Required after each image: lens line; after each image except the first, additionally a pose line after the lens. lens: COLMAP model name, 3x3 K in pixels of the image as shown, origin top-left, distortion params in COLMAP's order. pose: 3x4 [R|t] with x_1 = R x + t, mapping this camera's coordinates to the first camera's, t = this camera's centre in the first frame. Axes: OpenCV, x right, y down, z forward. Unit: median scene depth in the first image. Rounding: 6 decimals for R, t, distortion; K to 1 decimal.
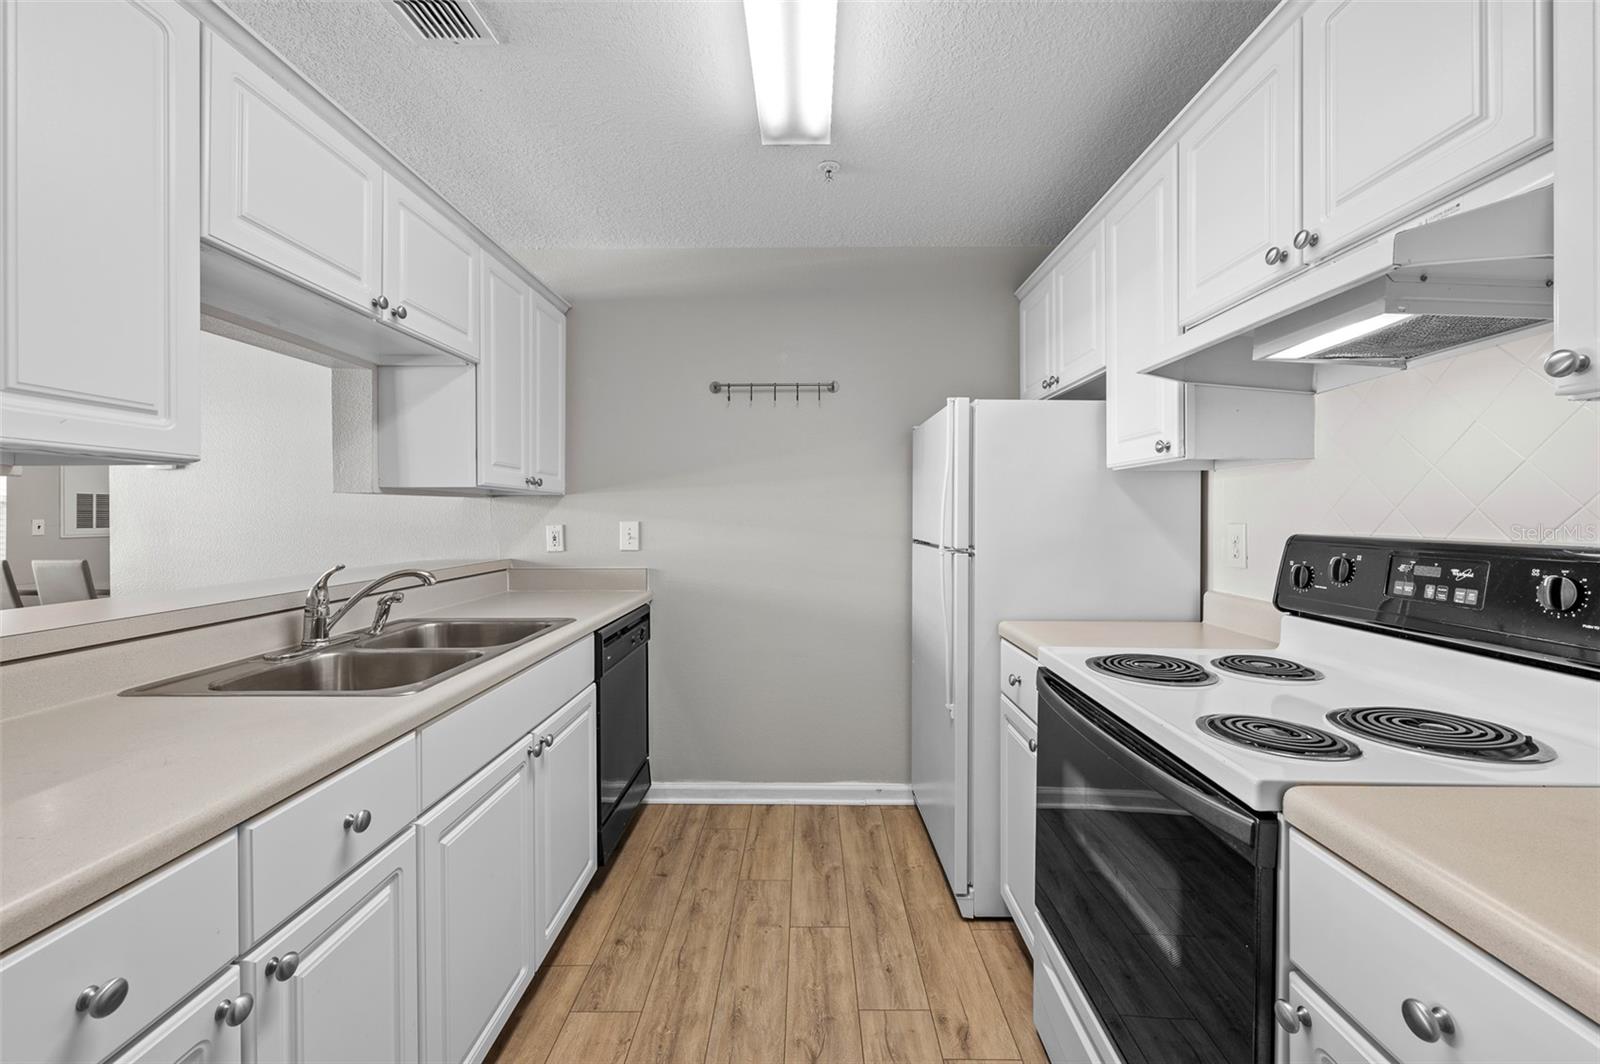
lens RADIAL K [[641.9, 0, 806.8], [0, 641.9, 514.1], [0, 0, 1]] dist [0.000921, -0.000793]
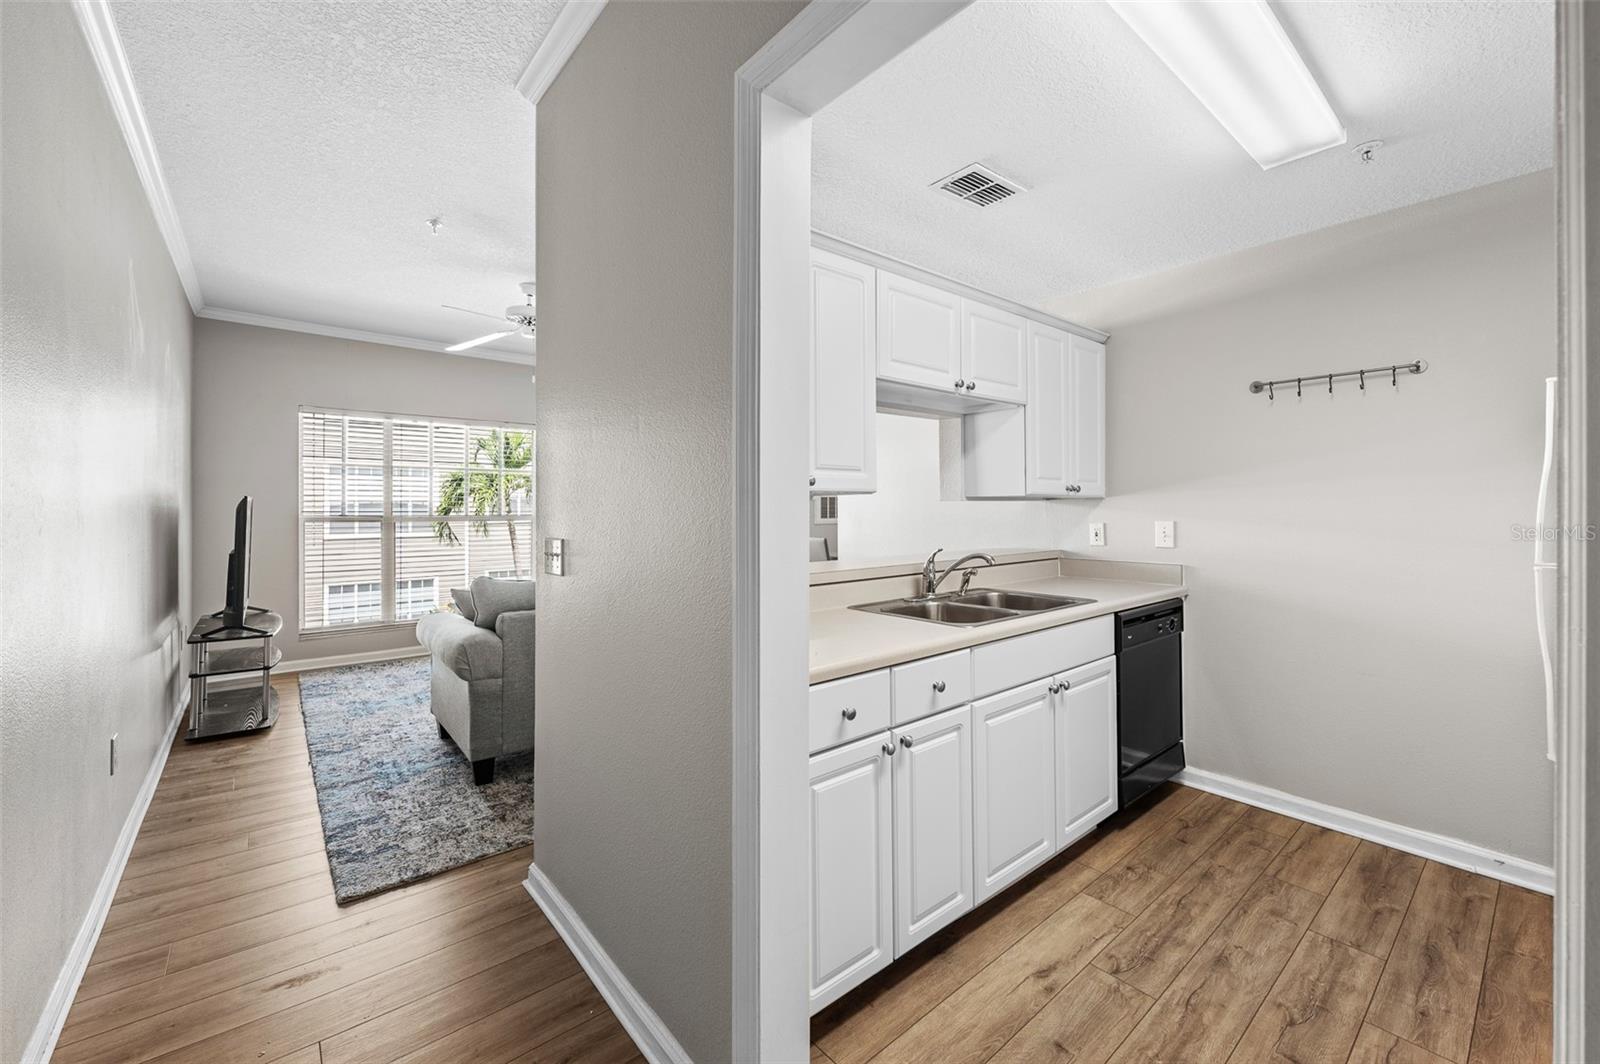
lens RADIAL K [[641.9, 0, 801.3], [0, 641.9, 507.8], [0, 0, 1]] dist [0.000921, -0.000793]
pose [[0.642132, -0.001509, -0.766592, 0.227200], [0.004721, 0.999987, 0.001986, -0.022185], [0.766579, -0.004894, 0.642131, -0.240687]]
